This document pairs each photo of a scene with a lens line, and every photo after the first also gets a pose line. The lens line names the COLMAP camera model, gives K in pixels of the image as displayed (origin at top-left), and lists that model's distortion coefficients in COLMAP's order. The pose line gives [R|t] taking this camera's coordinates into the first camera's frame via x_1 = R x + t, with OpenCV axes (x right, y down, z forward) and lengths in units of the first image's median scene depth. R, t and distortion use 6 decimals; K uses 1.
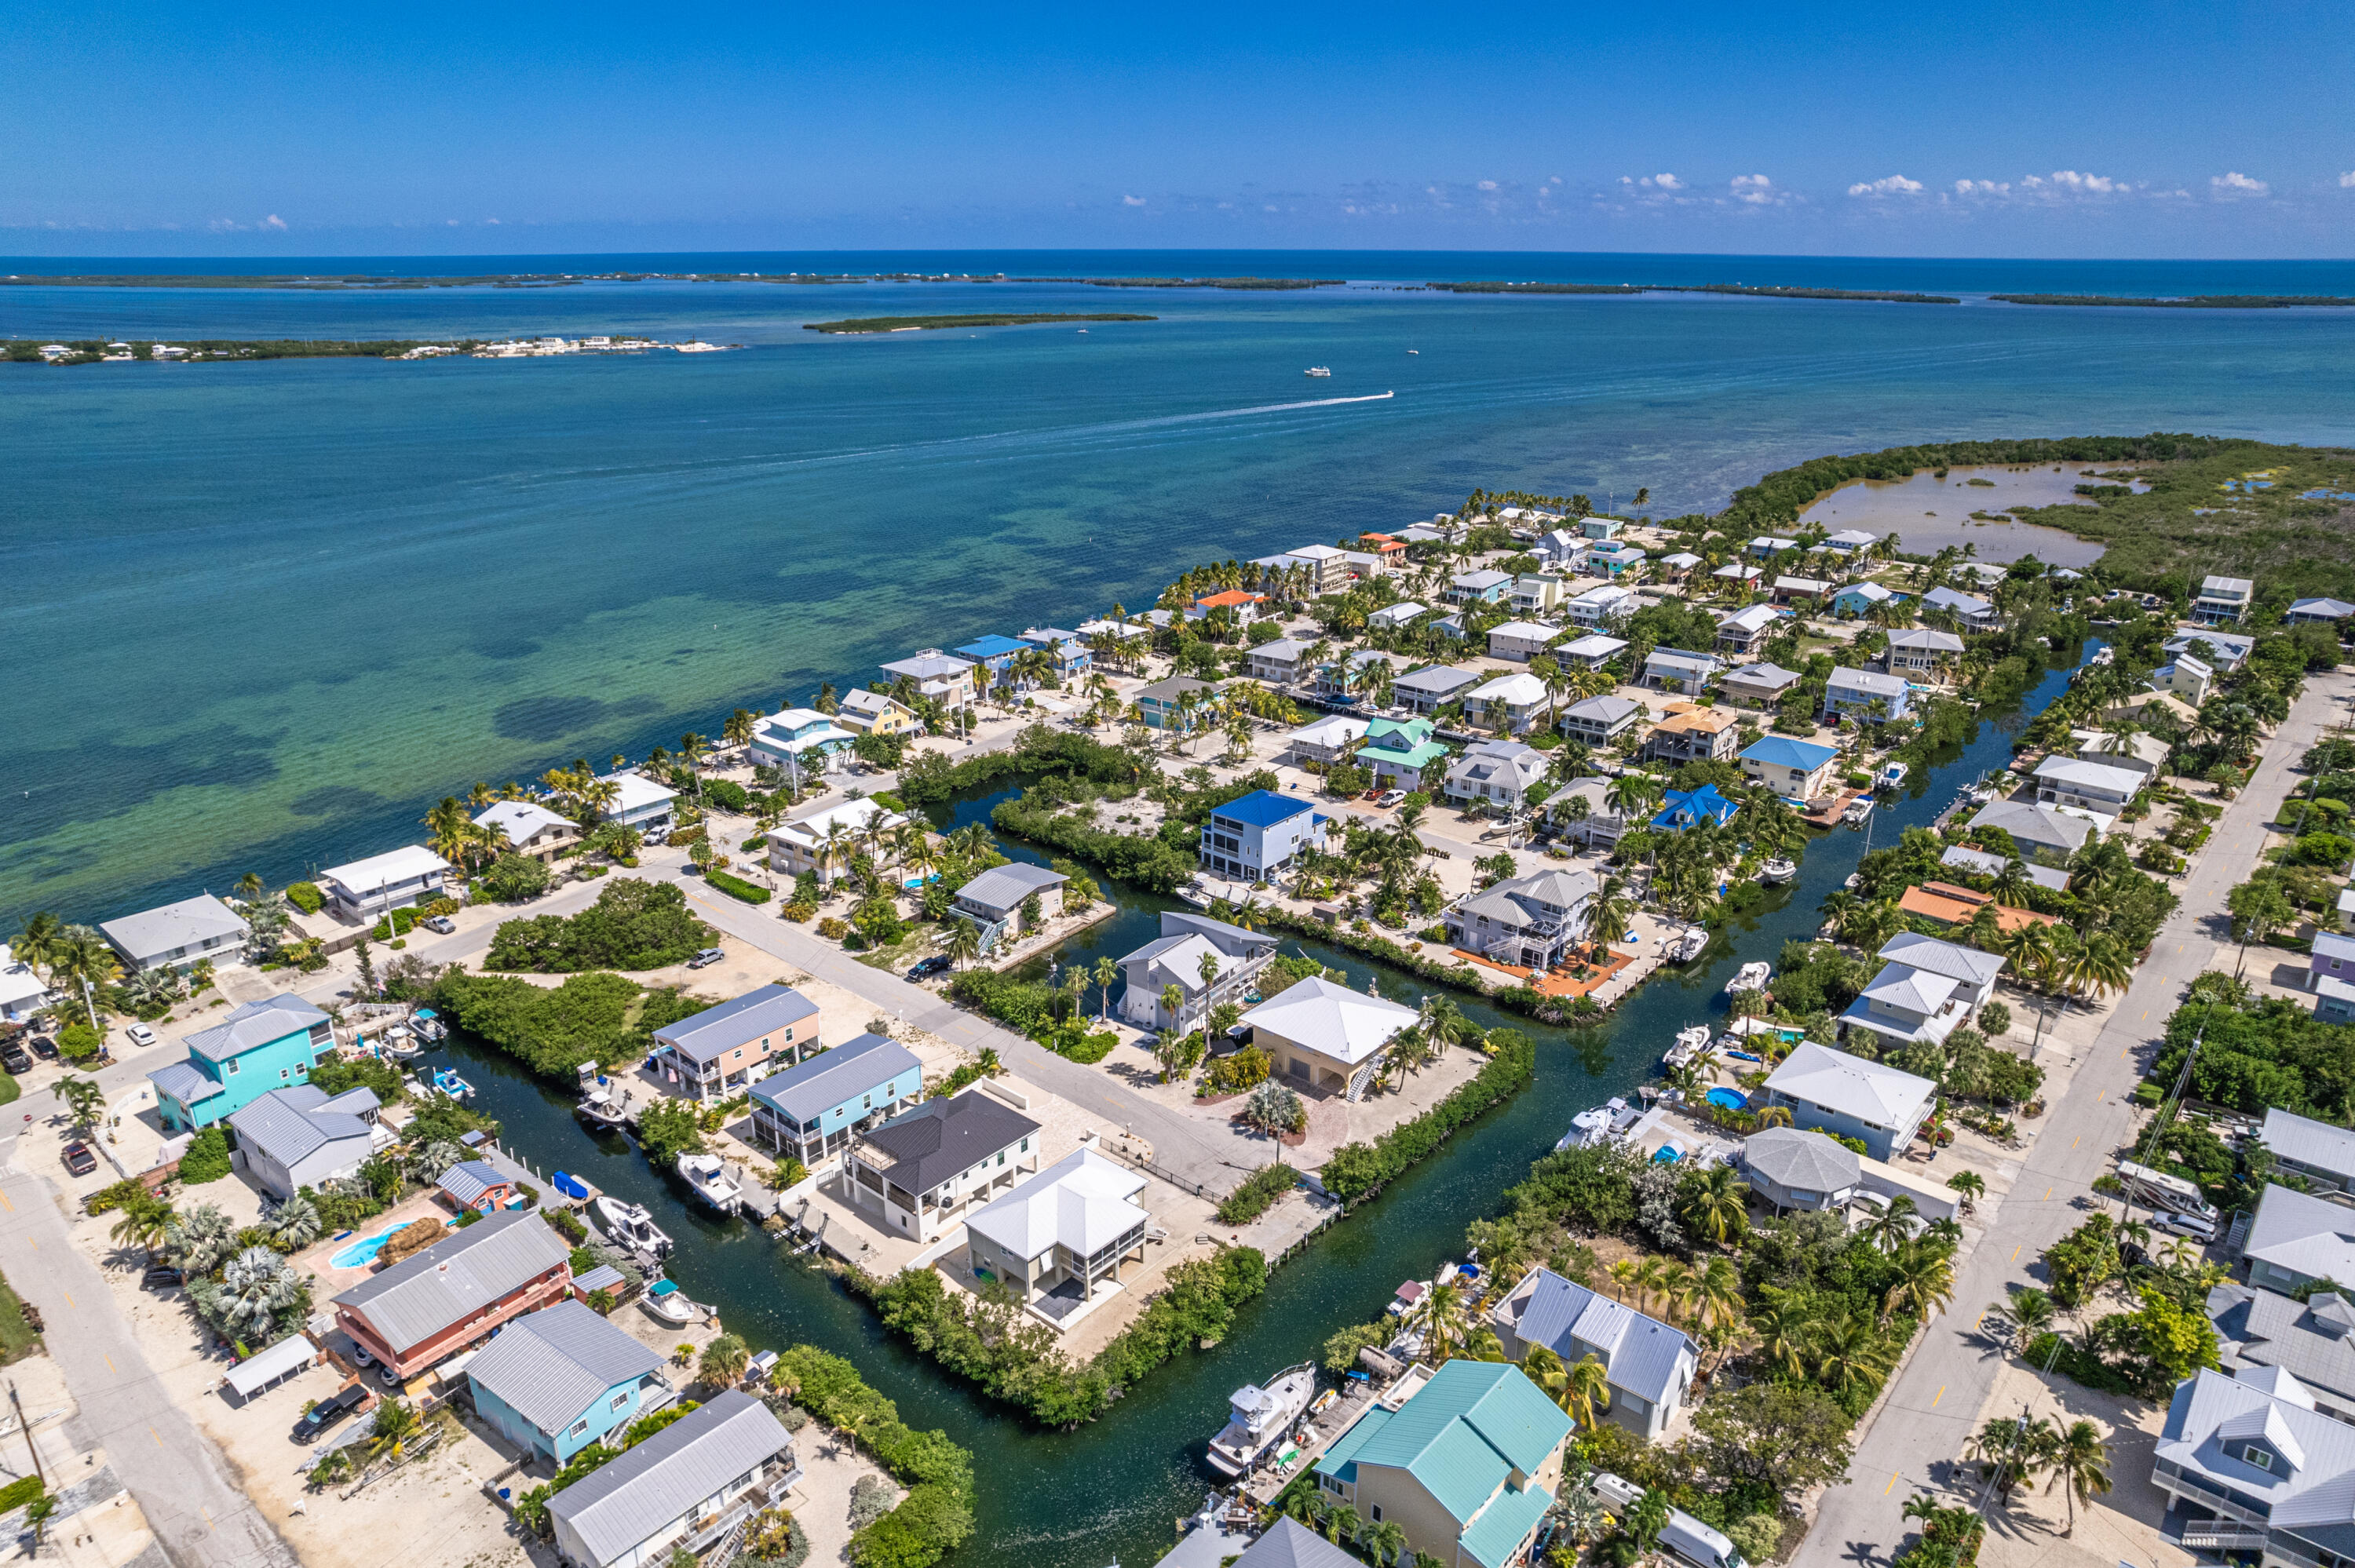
lens RADIAL K [[1509.8, 0, 1179.0], [0, 1509.8, 767.2], [0, 0, 1]] dist [-0.070590, 0.062320]
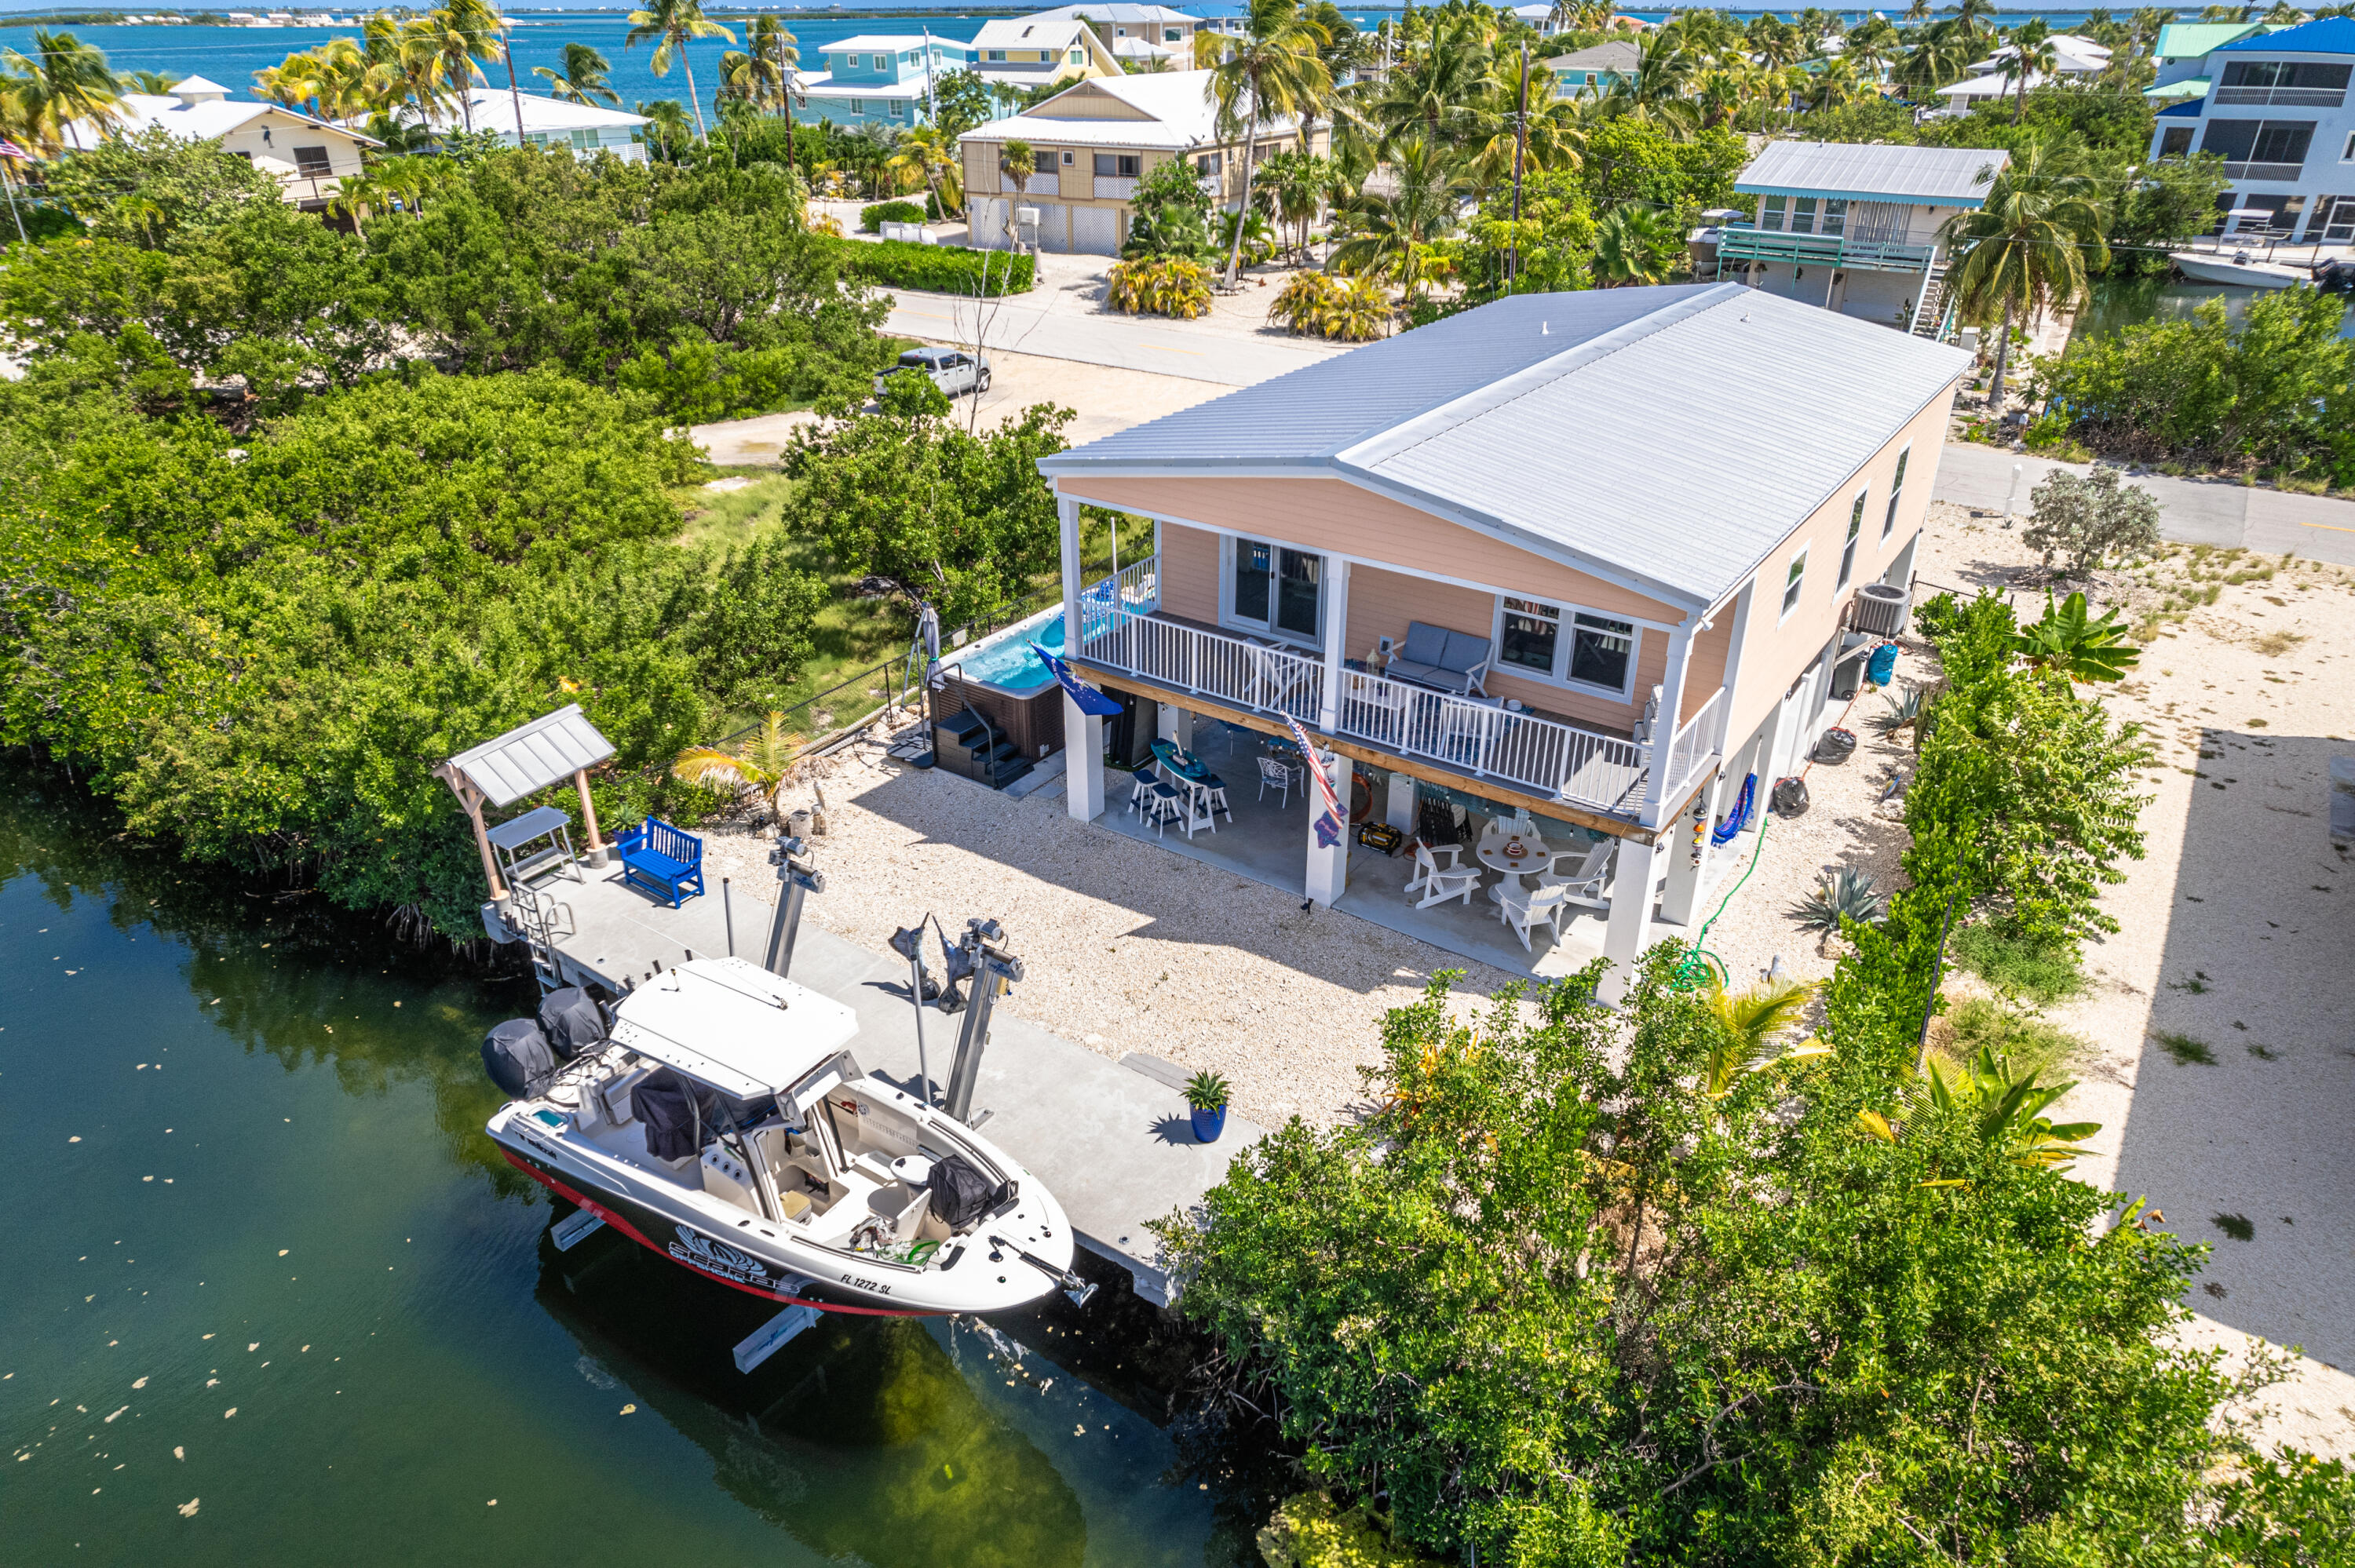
lens RADIAL K [[1509.8, 0, 1179.0], [0, 1509.8, 767.2], [0, 0, 1]] dist [-0.070590, 0.062320]
pose [[0.995754, -0.052495, 0.075616, -0.352897], [0.040532, 0.987570, 0.151862, 0.185129], [-0.082648, -0.148153, 0.985505, 0.875598]]
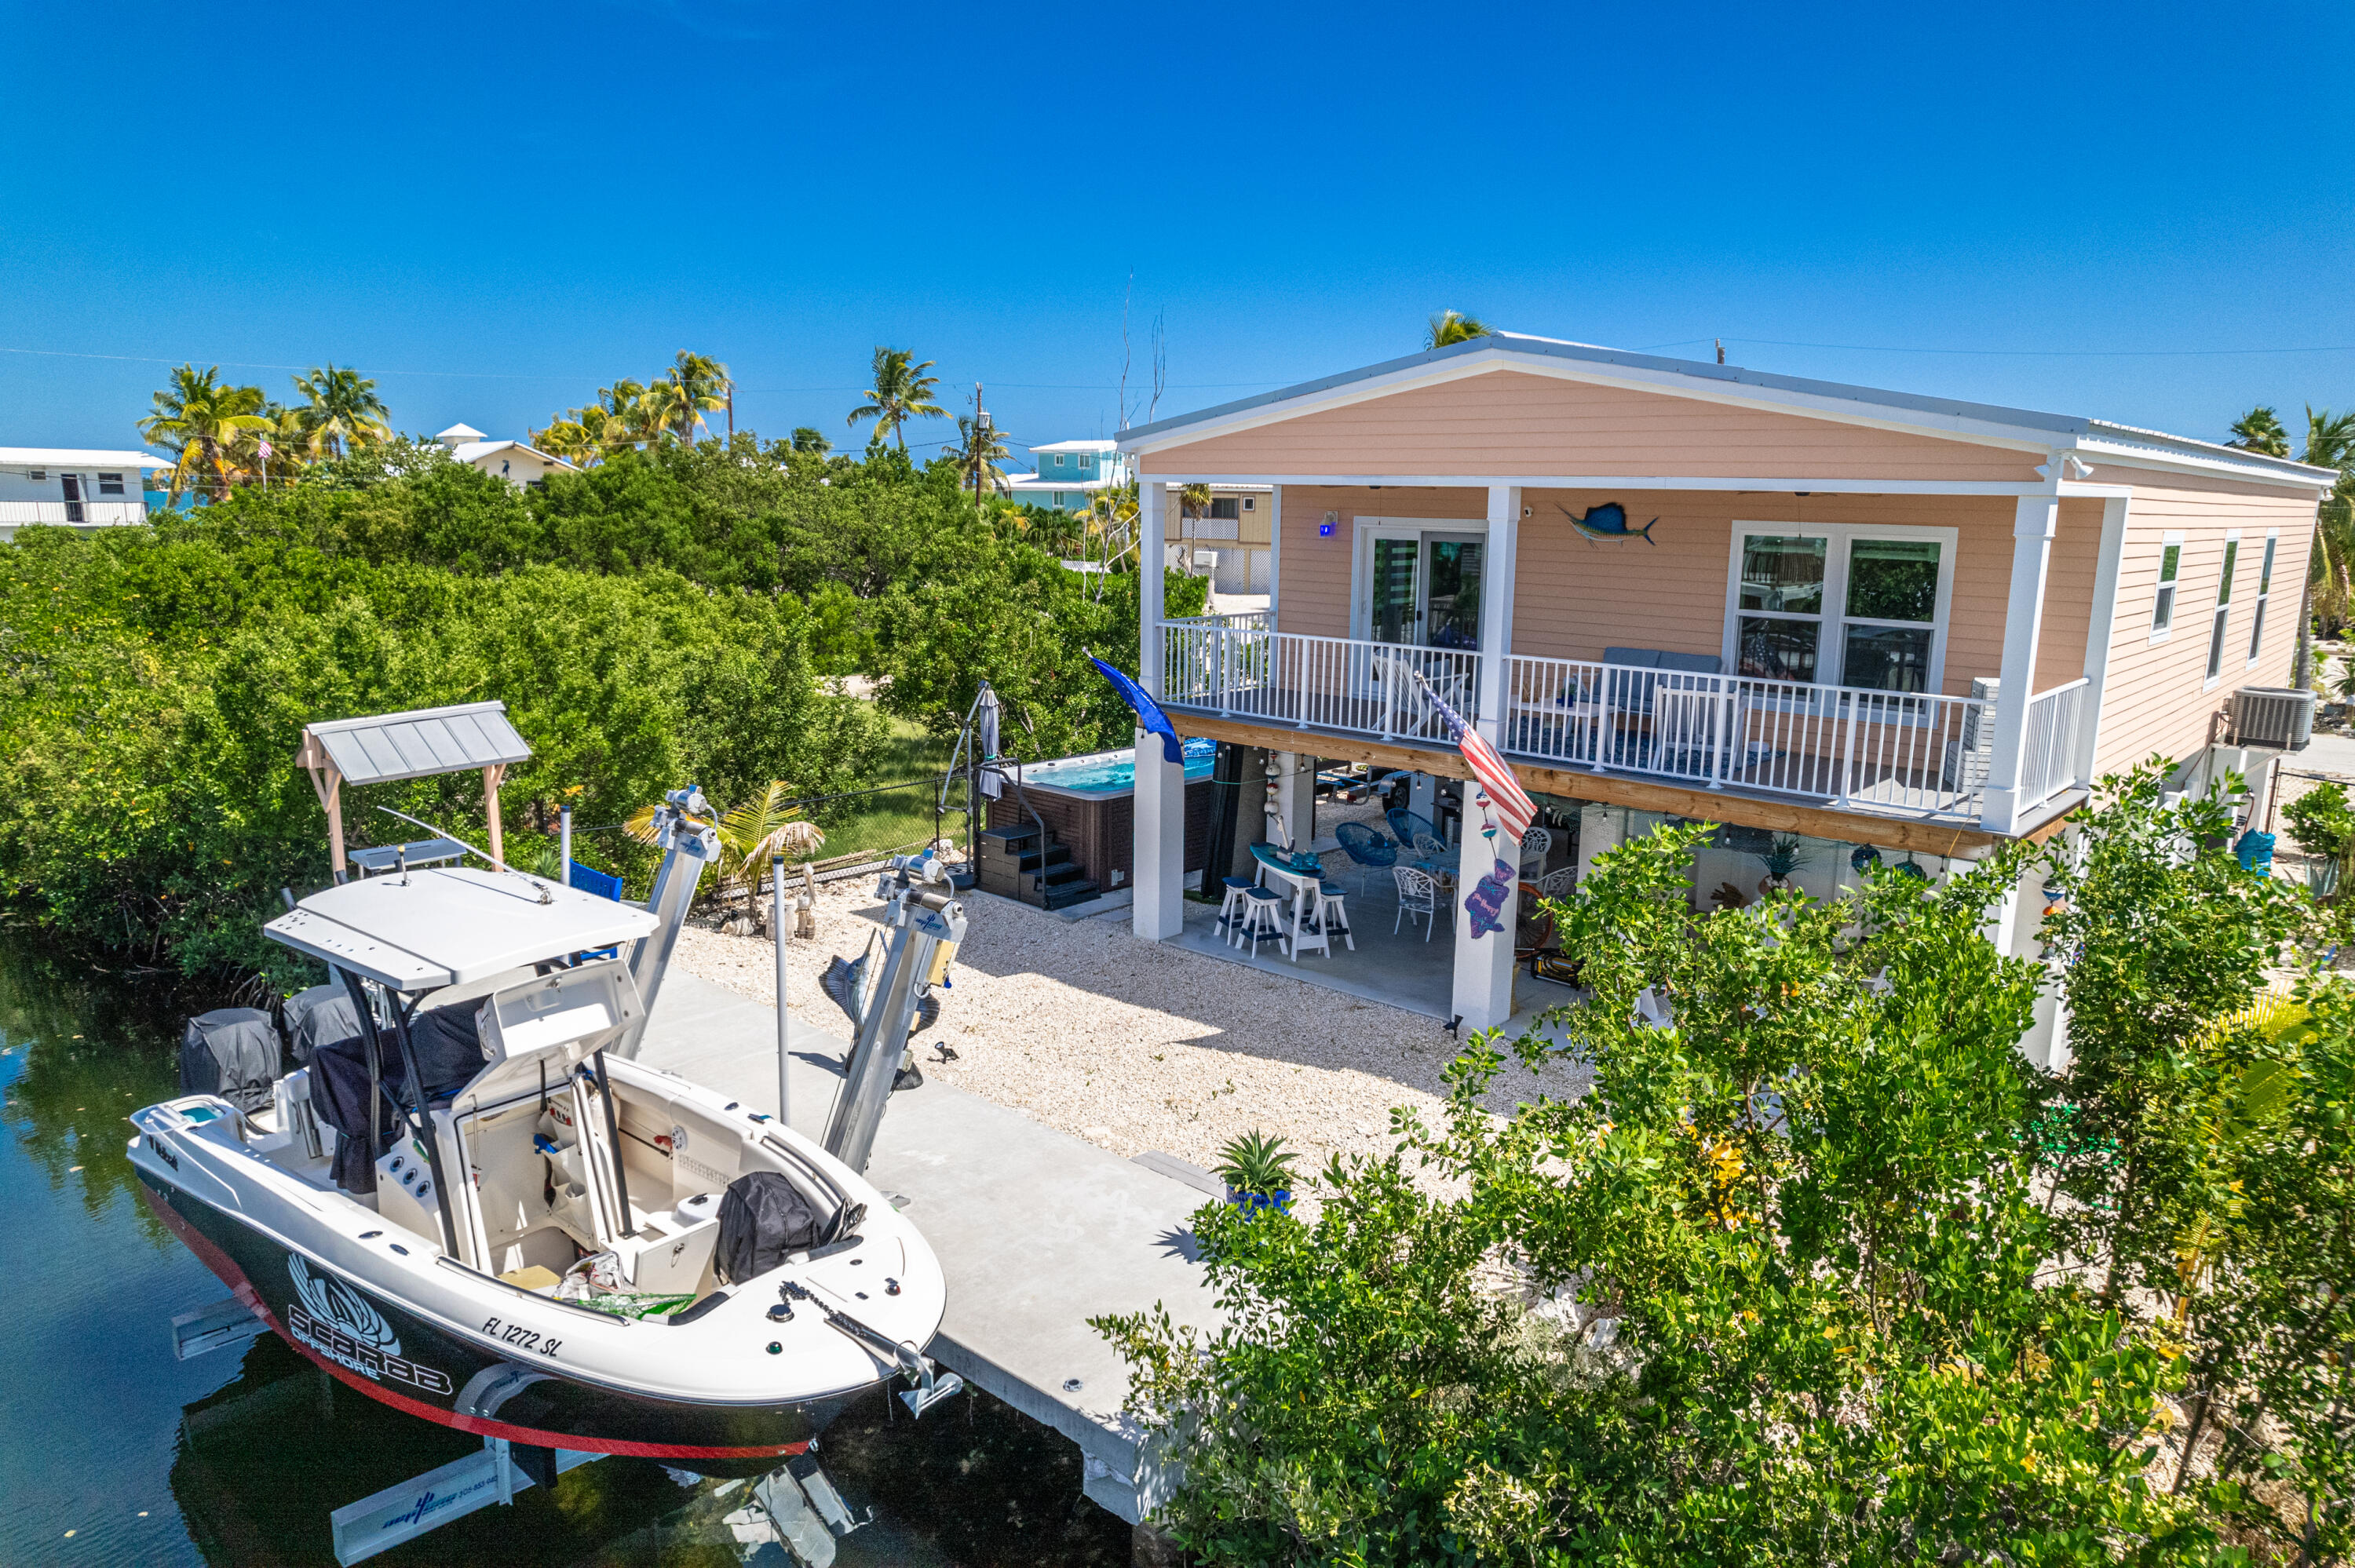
lens RADIAL K [[1509.8, 0, 1179.0], [0, 1509.8, 767.2], [0, 0, 1]] dist [-0.070590, 0.062320]
pose [[0.999219, 0.014071, -0.036919, -0.345722], [-0.019201, 0.989607, -0.142509, 0.214619], [0.034530, 0.143107, 0.989105, 0.911017]]
